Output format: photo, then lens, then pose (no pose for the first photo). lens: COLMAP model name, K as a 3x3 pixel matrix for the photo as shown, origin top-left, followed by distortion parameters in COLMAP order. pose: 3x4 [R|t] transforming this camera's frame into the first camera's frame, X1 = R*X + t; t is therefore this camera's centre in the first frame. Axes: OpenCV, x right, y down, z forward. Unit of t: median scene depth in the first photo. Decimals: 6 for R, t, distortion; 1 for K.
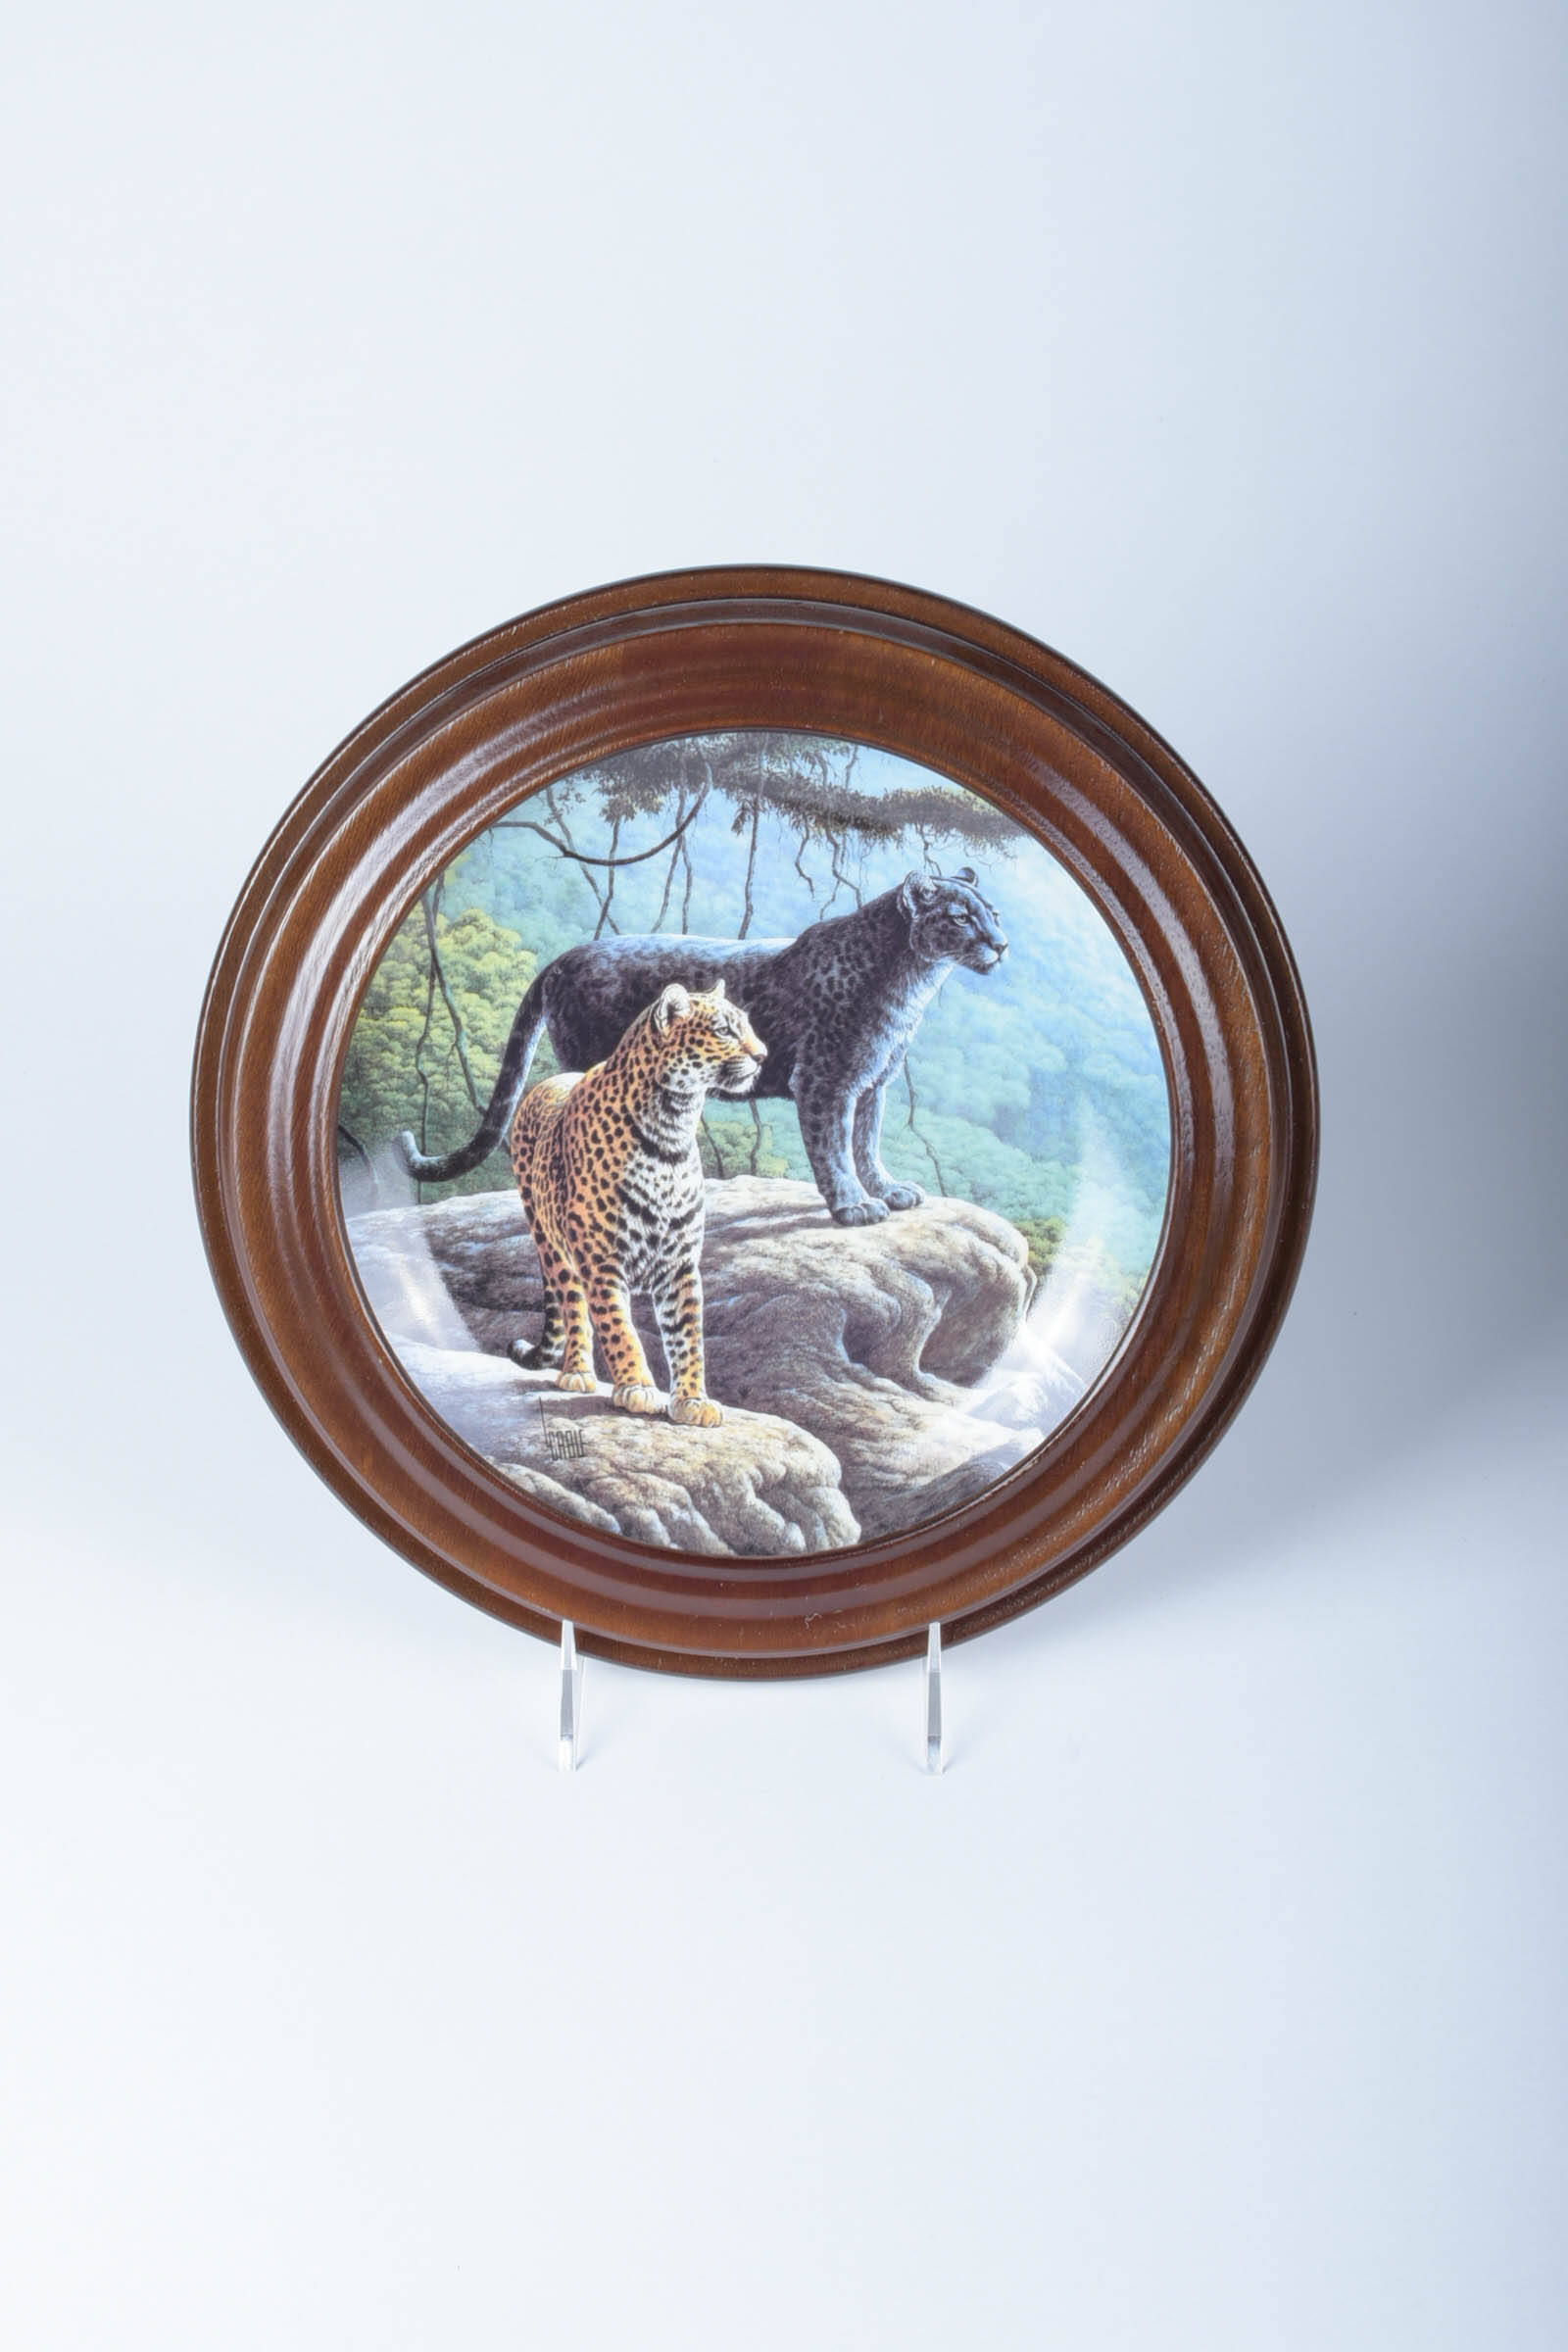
lens RADIAL K [[3796.8, 0, 779.8], [0, 3796.8, 1178.9], [0, 0, 1]] dist [0.022323, 0.000000]
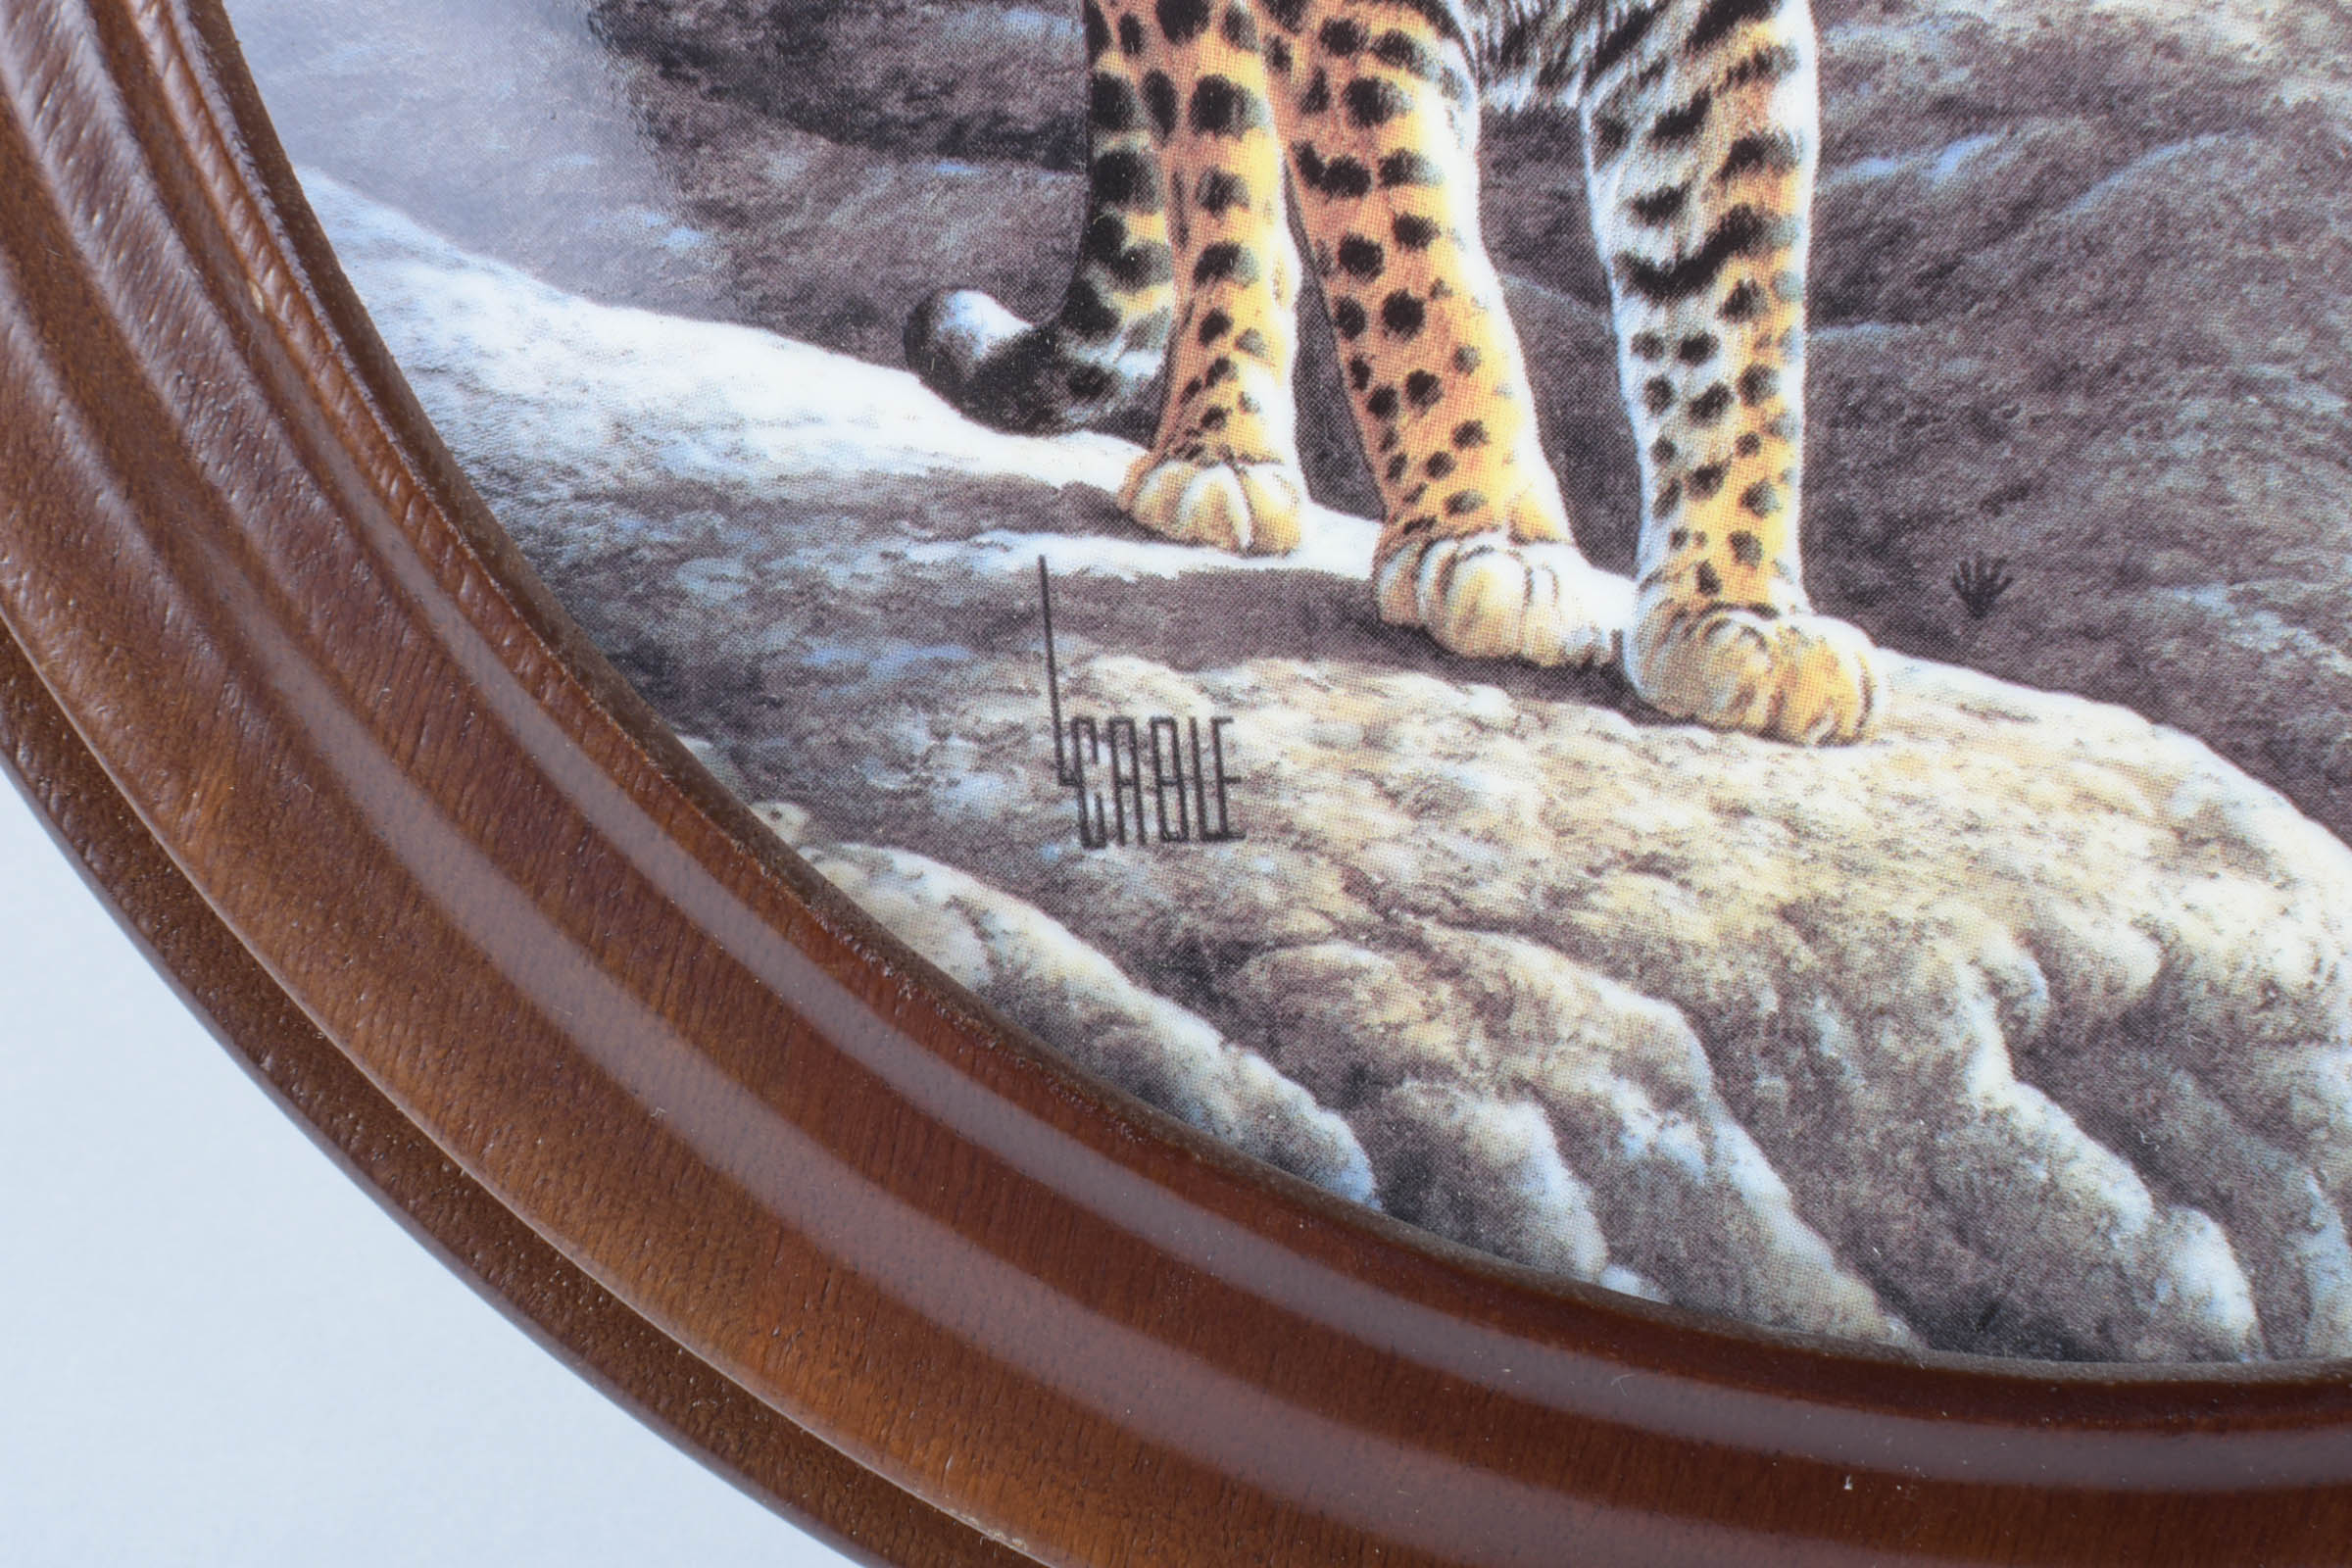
lens RADIAL K [[3796.8, 0, 1178.3], [0, 3796.8, 780.9], [0, 0, 1]] dist [0.022323, 0.000000]
pose [[0.992841, 0.055380, -0.105828, -0.031433], [-0.055745, 0.998445, -0.000498, 0.069932], [0.105636, 0.006394, 0.994384, 0.781789]]
